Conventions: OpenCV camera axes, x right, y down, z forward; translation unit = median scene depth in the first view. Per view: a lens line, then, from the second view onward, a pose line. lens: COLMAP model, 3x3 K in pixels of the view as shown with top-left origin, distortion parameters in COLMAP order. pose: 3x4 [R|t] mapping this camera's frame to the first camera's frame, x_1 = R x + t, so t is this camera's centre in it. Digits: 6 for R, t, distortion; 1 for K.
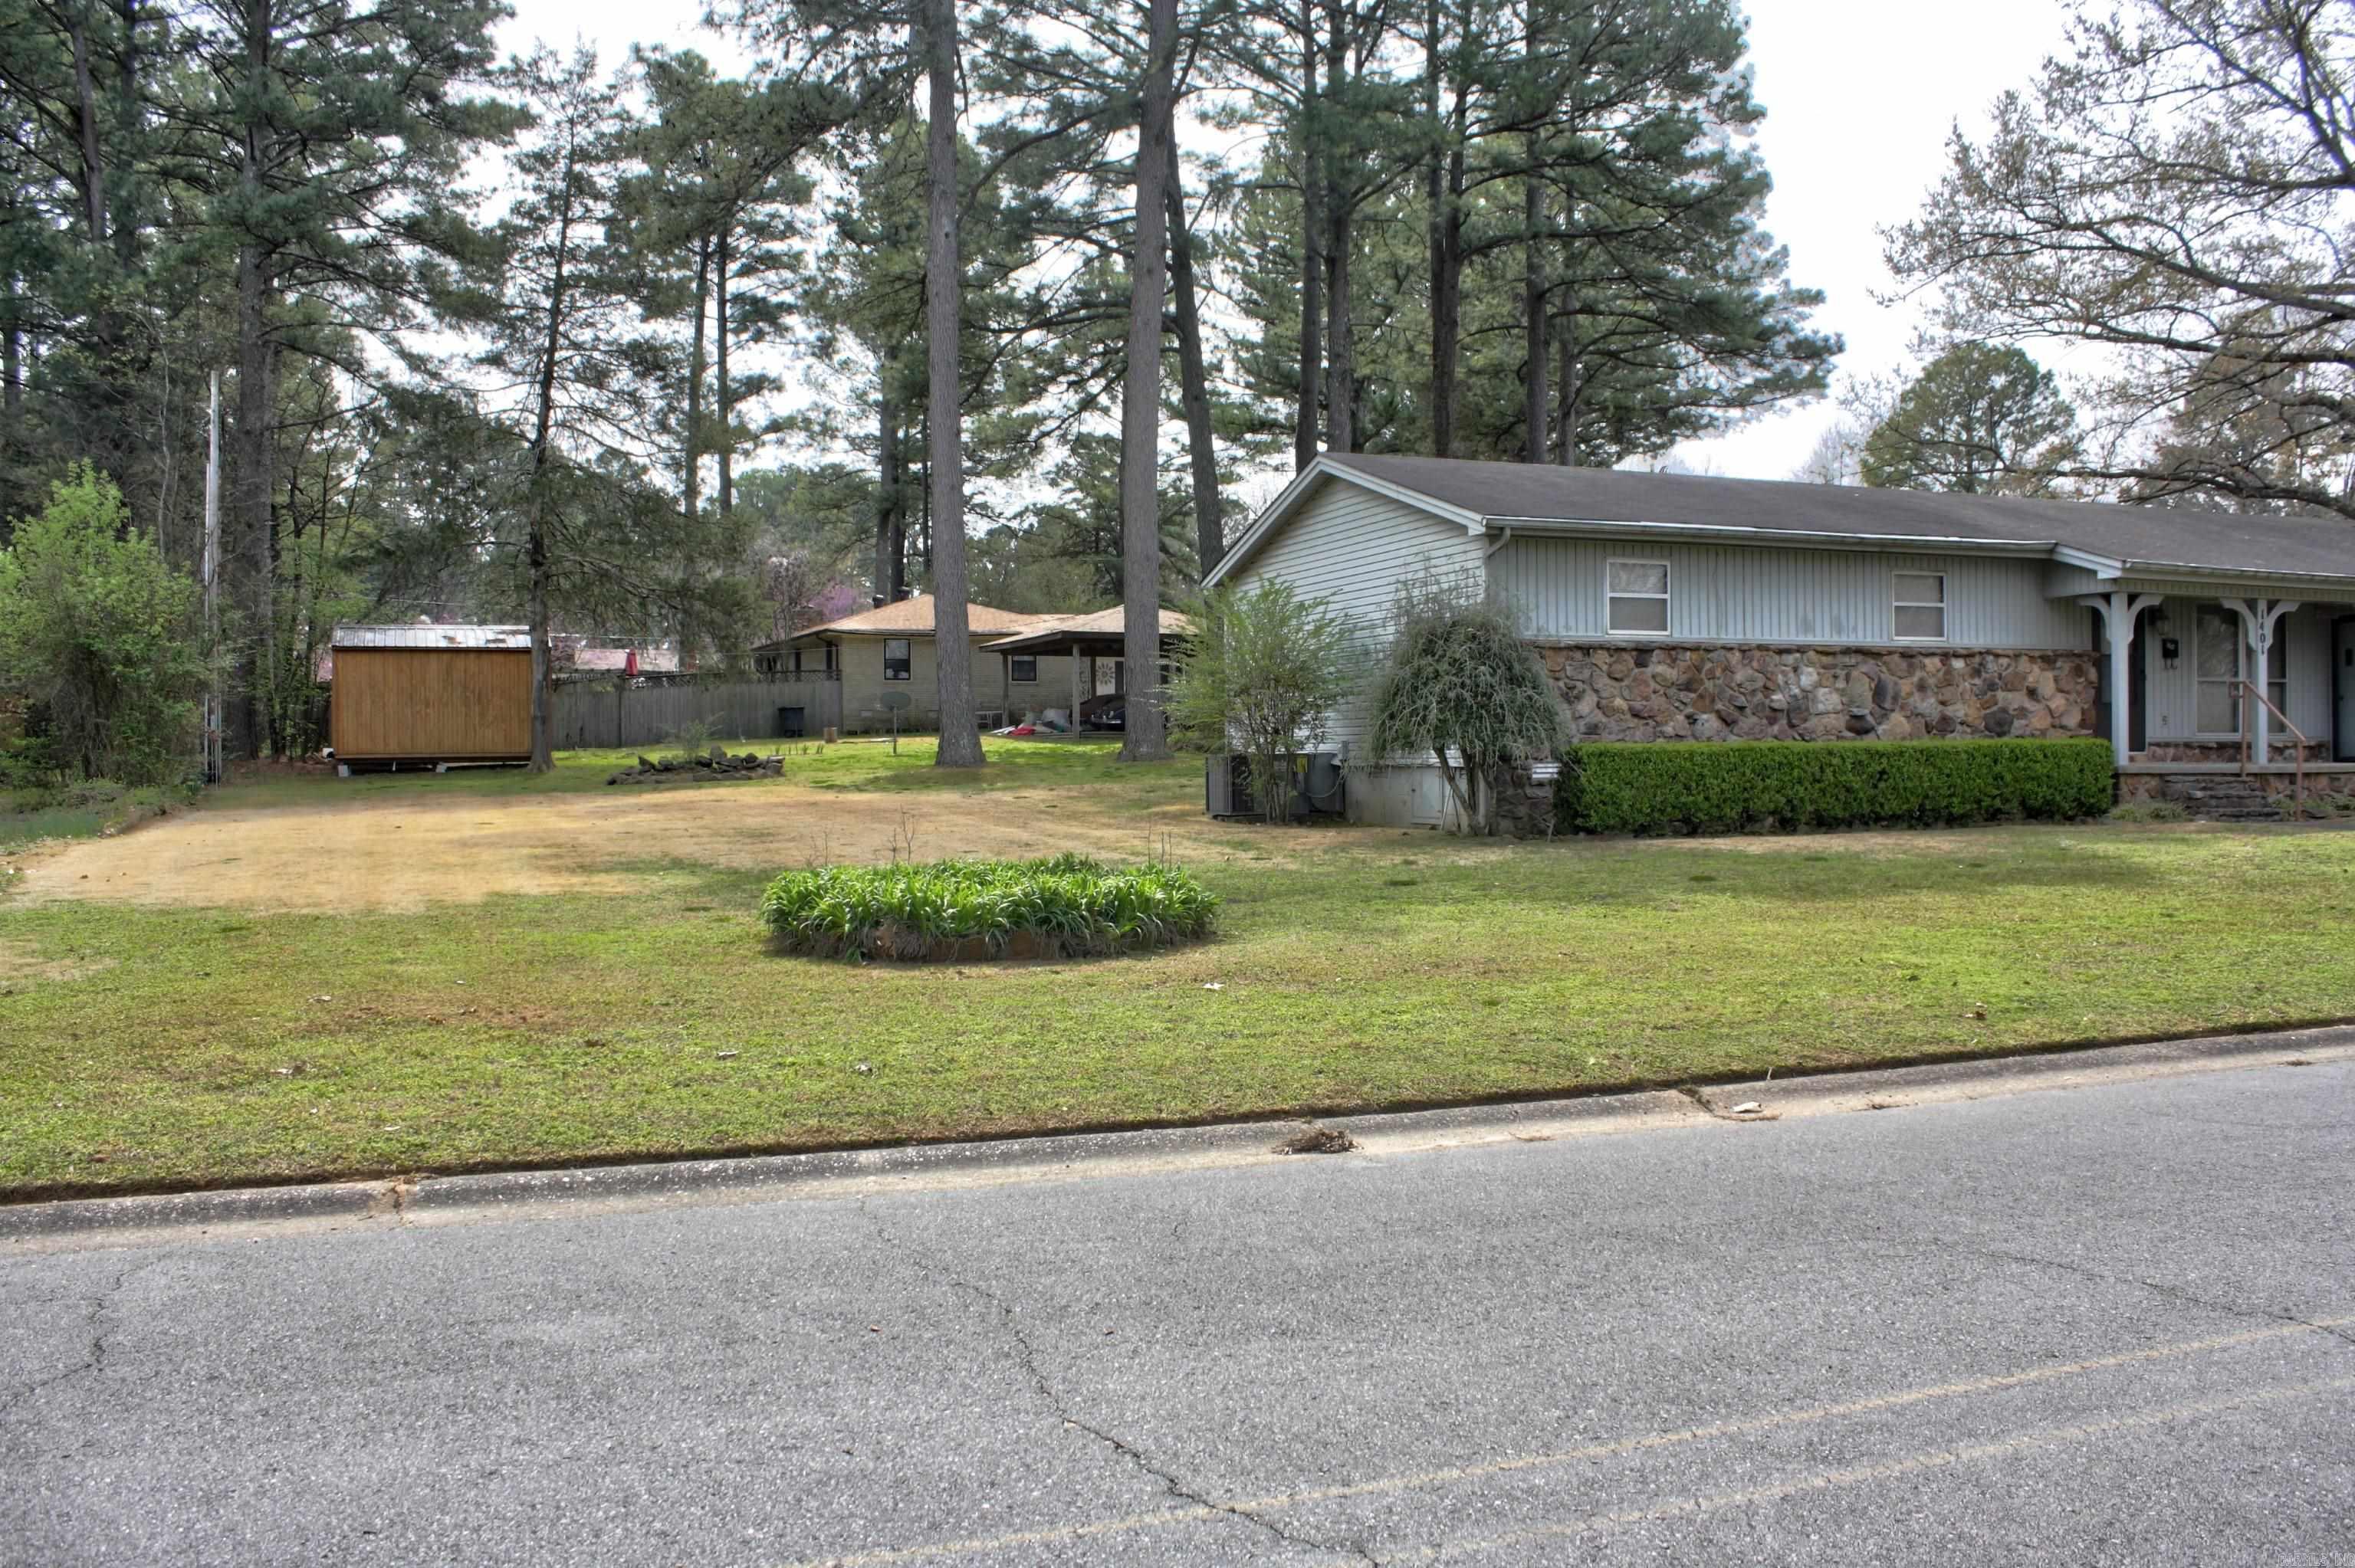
lens RADIAL K [[1958.4, 0, 1187.0], [0, 1958.4, 761.7], [0, 0, 1]] dist [-0.167047, 0.145437]
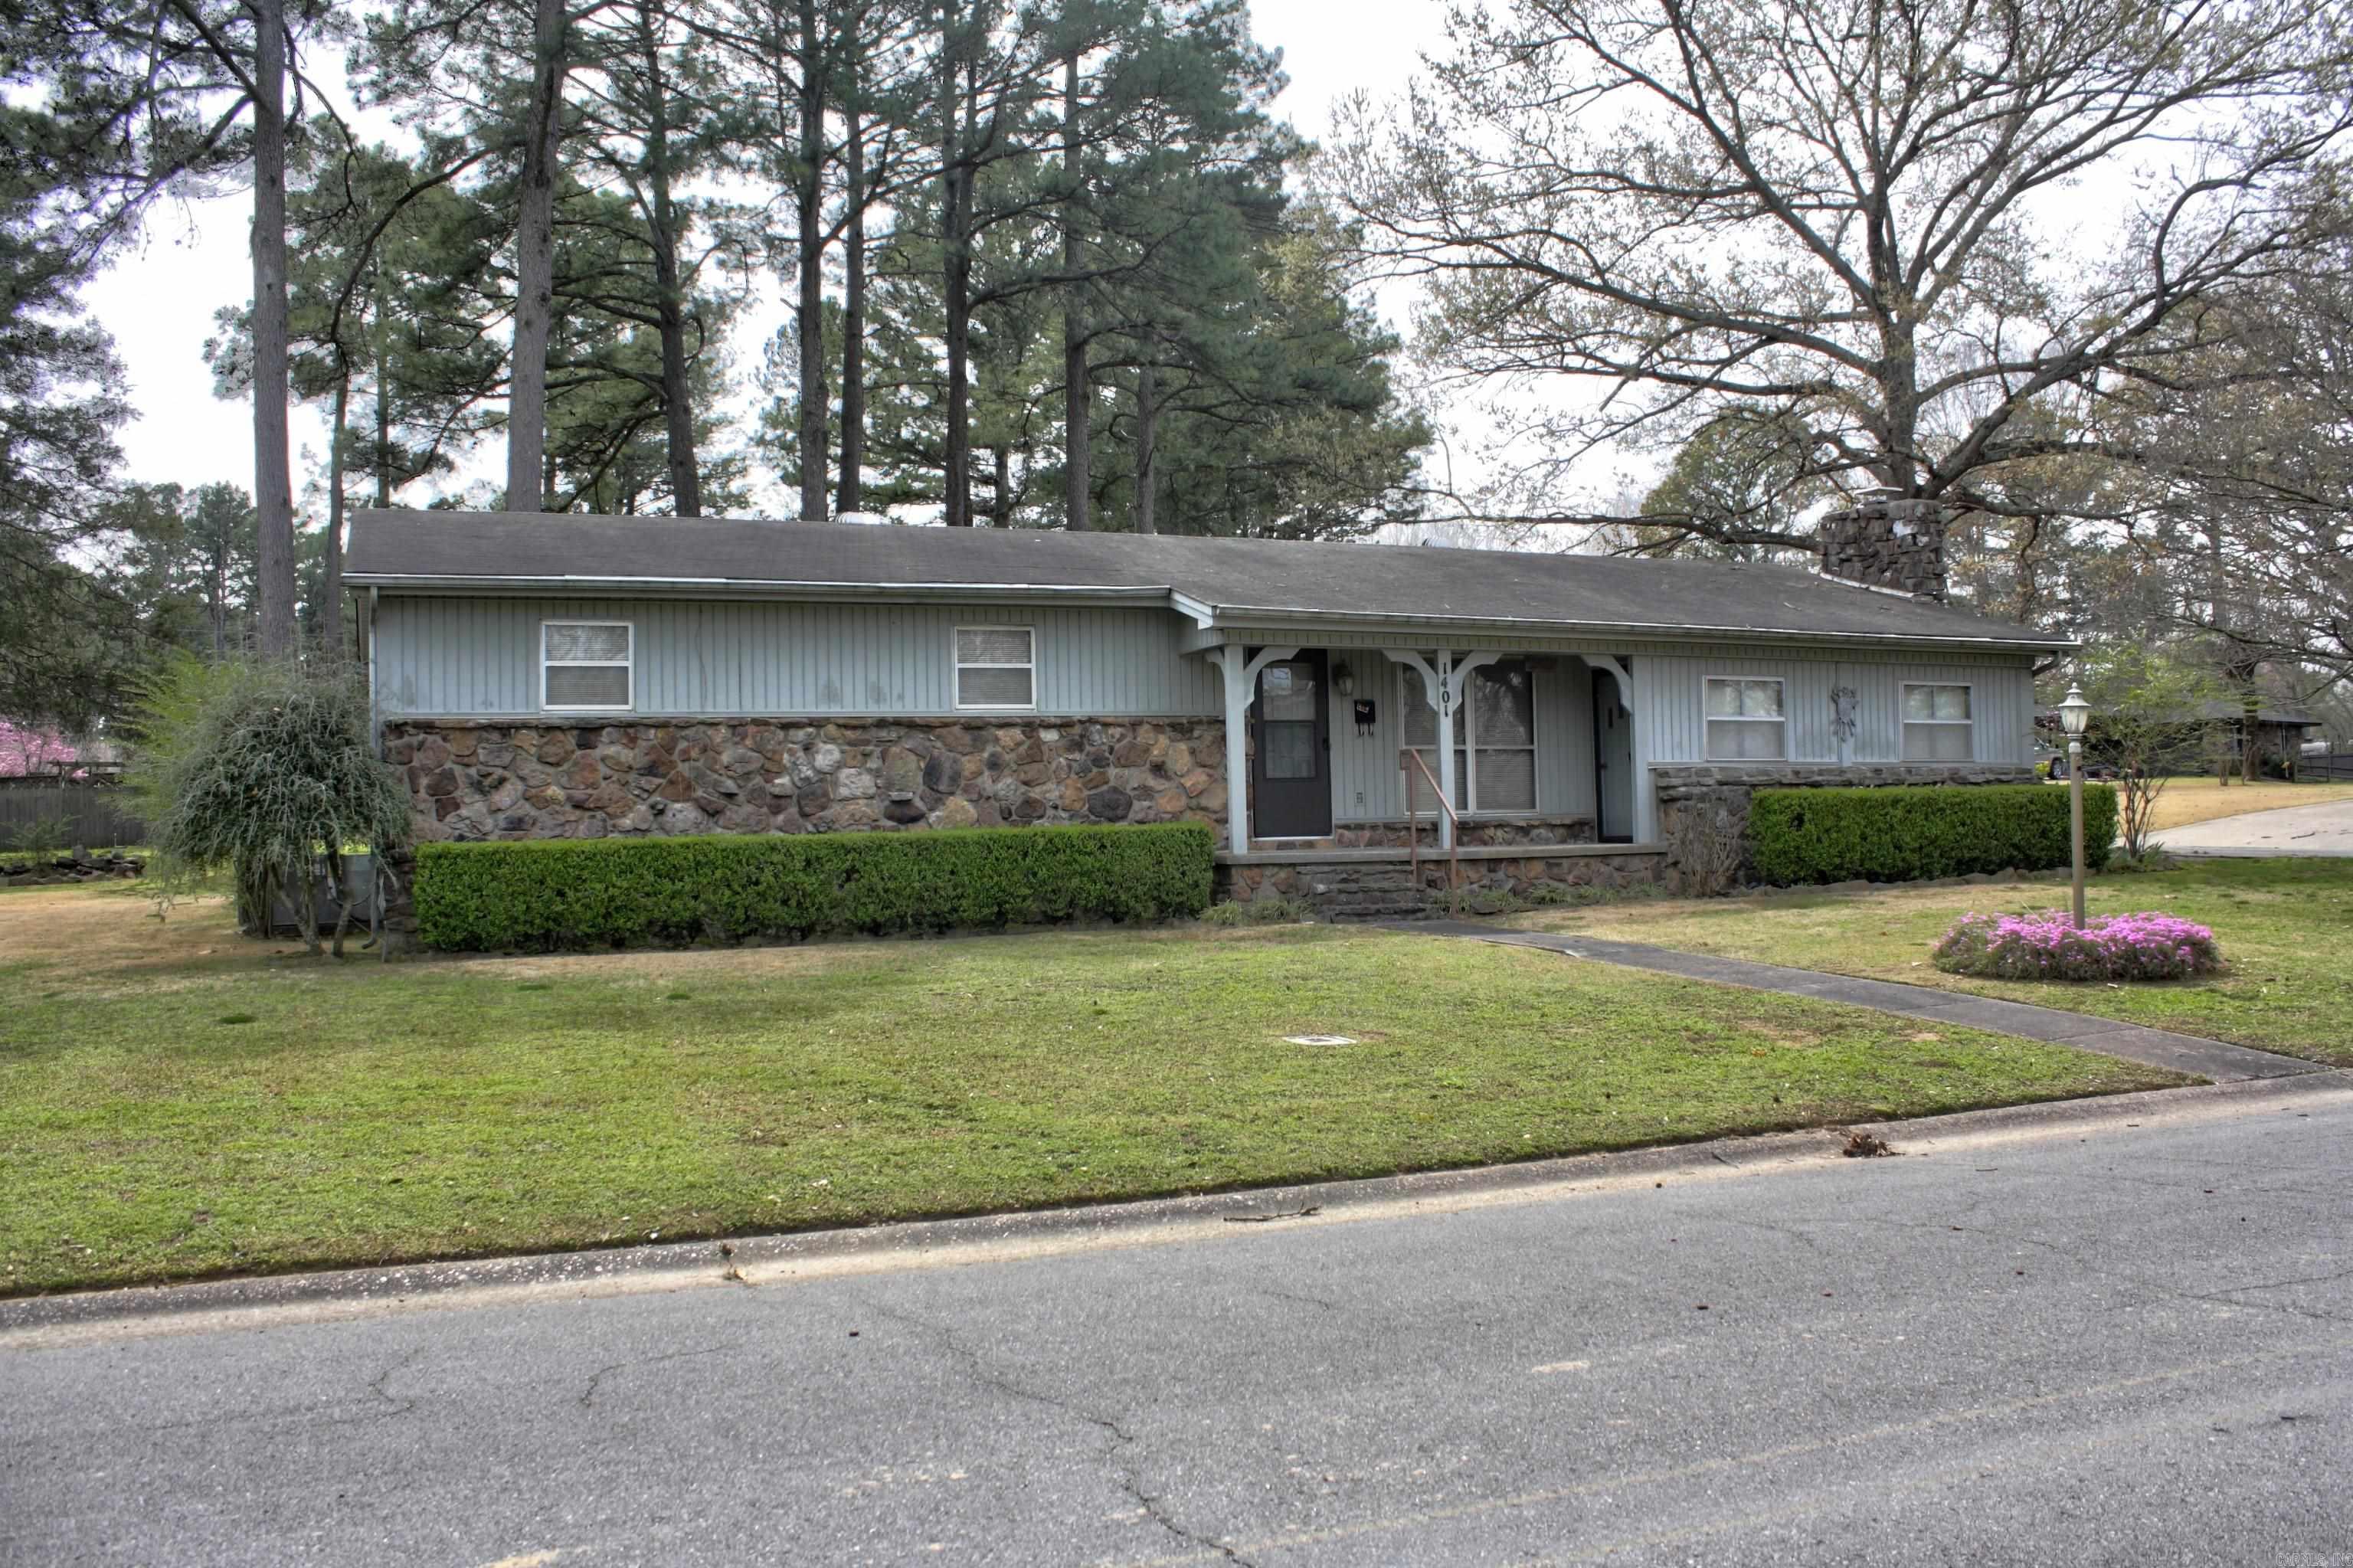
lens RADIAL K [[1957.1, 0, 1184.1], [0, 1957.1, 792.5], [0, 0, 1]] dist [-0.167047, 0.145437]
pose [[0.999091, -0.016795, 0.039170, 0.437740], [0.017789, 0.999525, -0.025161, -0.004078], [-0.038729, 0.025835, 0.998916, 0.151307]]
